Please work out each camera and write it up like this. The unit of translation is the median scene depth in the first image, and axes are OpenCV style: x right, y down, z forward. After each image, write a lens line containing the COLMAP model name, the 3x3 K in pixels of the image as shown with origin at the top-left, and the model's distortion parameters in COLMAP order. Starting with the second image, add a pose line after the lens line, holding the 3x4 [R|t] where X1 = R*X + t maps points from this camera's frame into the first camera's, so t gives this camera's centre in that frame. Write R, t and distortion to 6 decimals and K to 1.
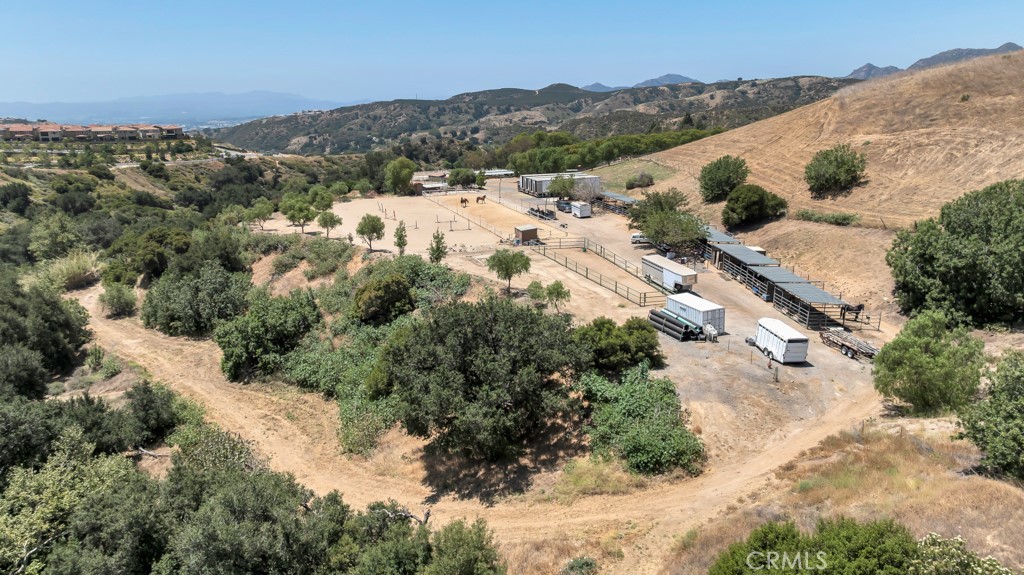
lens RADIAL K [[713.2, 0, 512.0], [0, 713.2, 287.5], [0, 0, 1]] dist [-0.017374, -0.000509]
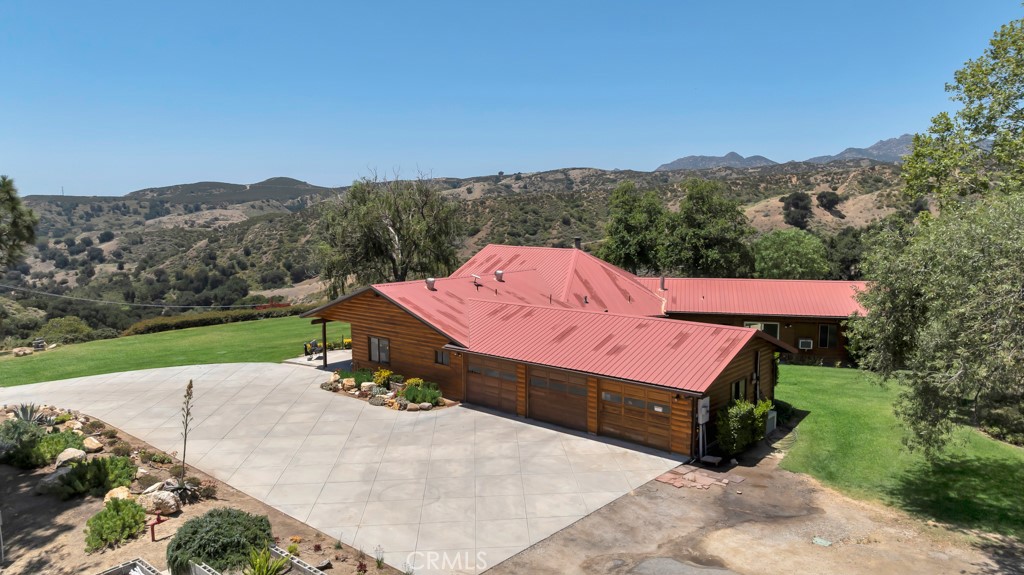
lens RADIAL K [[713.2, 0, 512.0], [0, 713.2, 287.5], [0, 0, 1]] dist [-0.017374, -0.000509]
pose [[0.949866, -0.035747, 0.310606, 0.072498], [0.080027, 0.988146, -0.131007, -0.052292], [-0.302241, 0.149296, 0.941467, 0.244910]]
